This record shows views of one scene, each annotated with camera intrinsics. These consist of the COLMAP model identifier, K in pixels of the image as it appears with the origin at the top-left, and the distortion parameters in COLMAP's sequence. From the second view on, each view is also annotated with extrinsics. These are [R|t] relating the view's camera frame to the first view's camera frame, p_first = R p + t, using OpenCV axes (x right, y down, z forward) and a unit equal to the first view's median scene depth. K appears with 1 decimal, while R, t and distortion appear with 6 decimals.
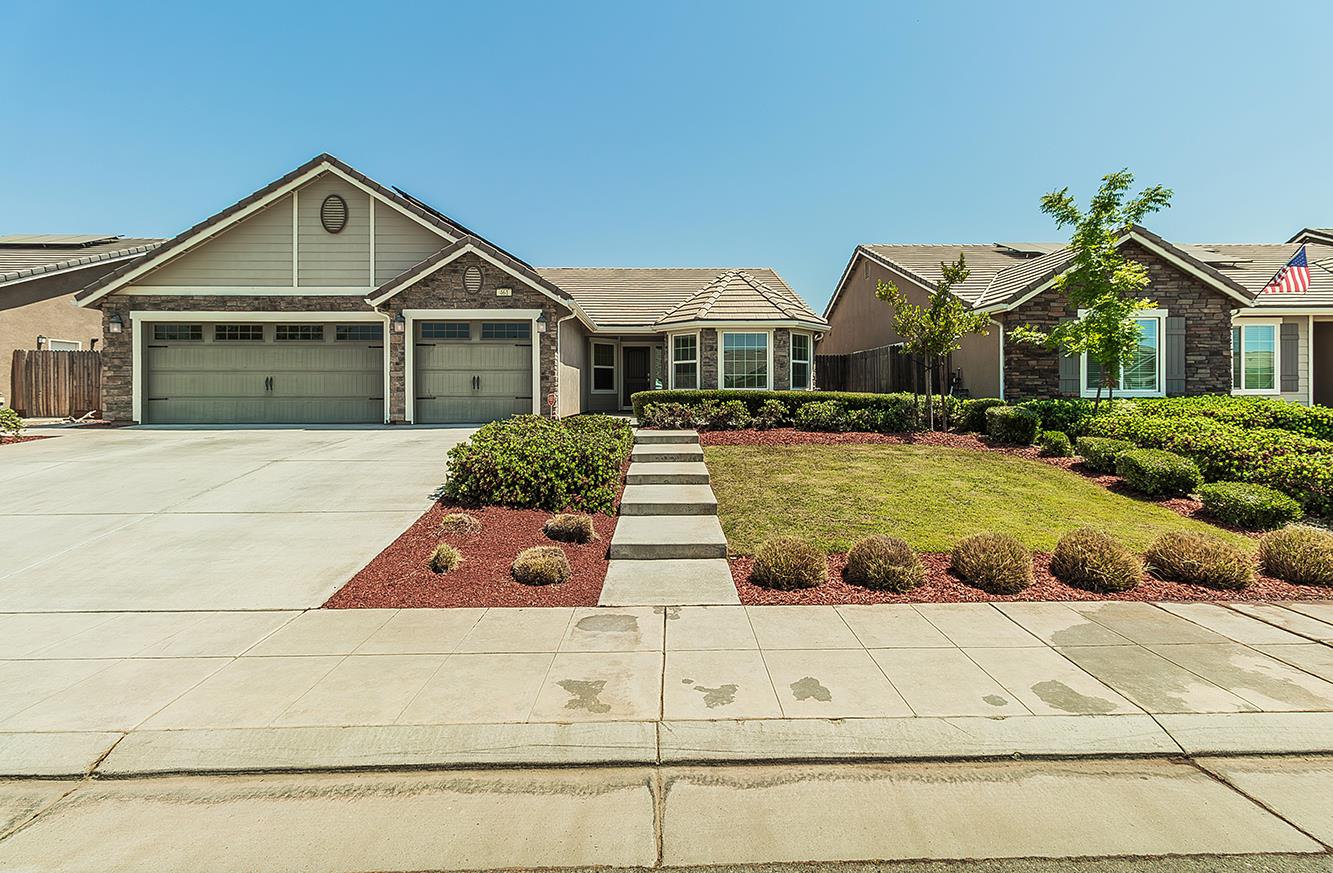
lens RADIAL K [[603.0, 0, 675.8], [0, 603.0, 396.6], [0, 0, 1]] dist [0.001813, 0.000564]
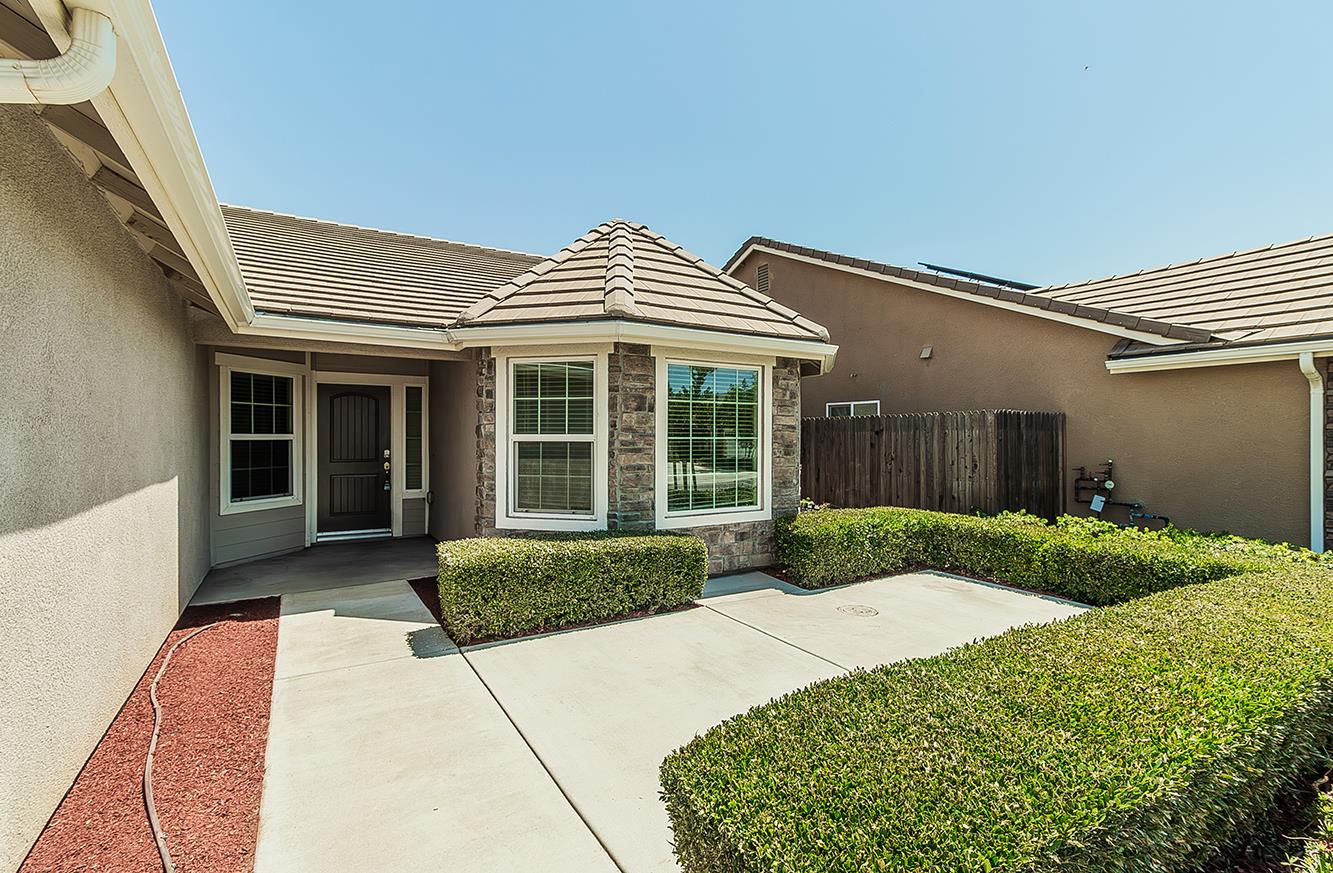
lens RADIAL K [[603.0, 0, 656.3], [0, 603.0, 437.8], [0, 0, 1]] dist [0.001813, 0.000564]
pose [[0.874374, 0.005426, 0.485222, -0.137352], [-0.003473, 0.999982, -0.004923, -0.074644], [-0.485240, 0.002619, 0.874377, 0.880504]]
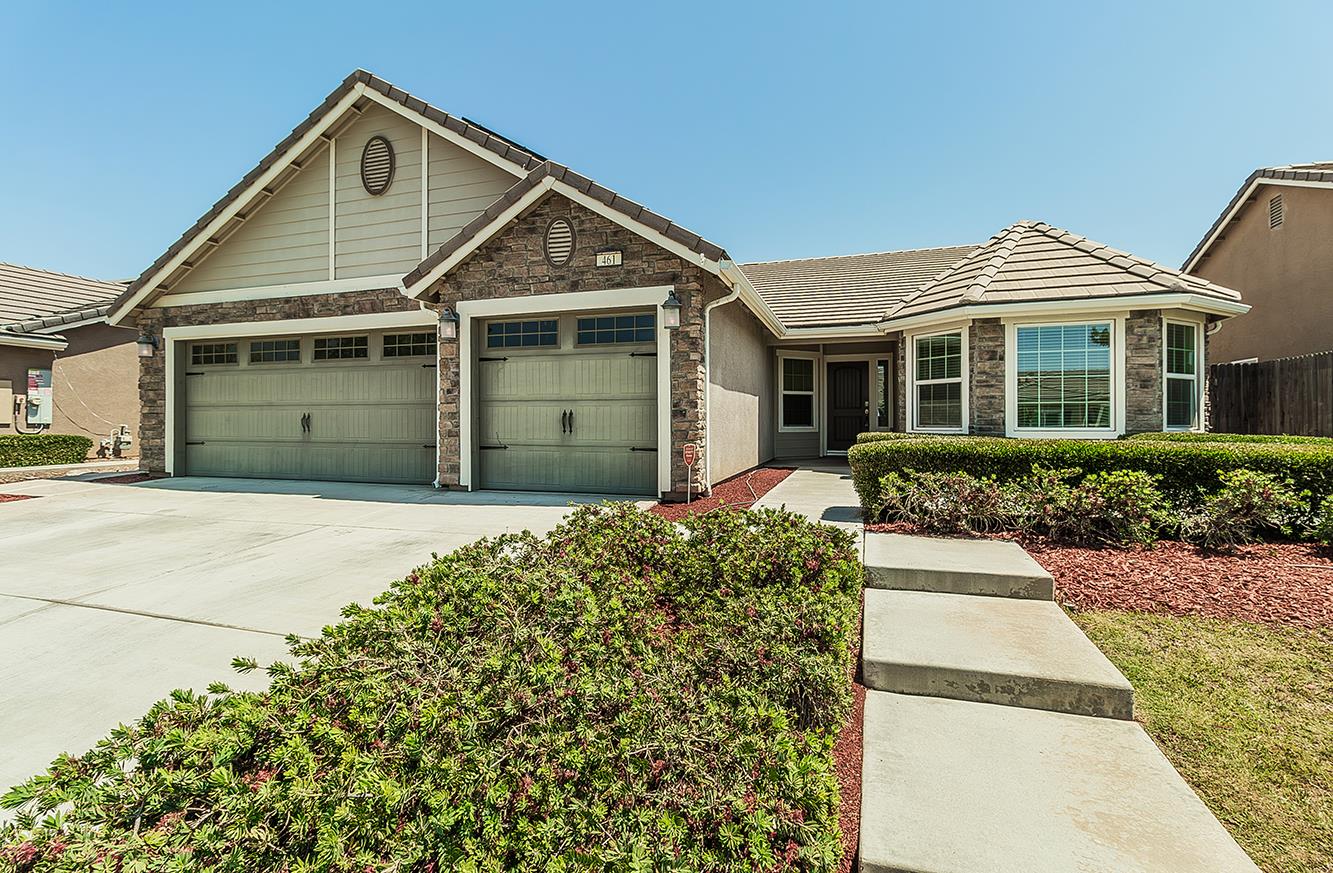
lens RADIAL K [[603.0, 0, 669.5], [0, 603.0, 420.0], [0, 0, 1]] dist [0.001813, 0.000564]
pose [[0.943187, -0.000244, -0.332261, -0.047310], [-0.002193, 0.999973, -0.006960, -0.021067], [0.332254, 0.007293, 0.943162, 0.488520]]
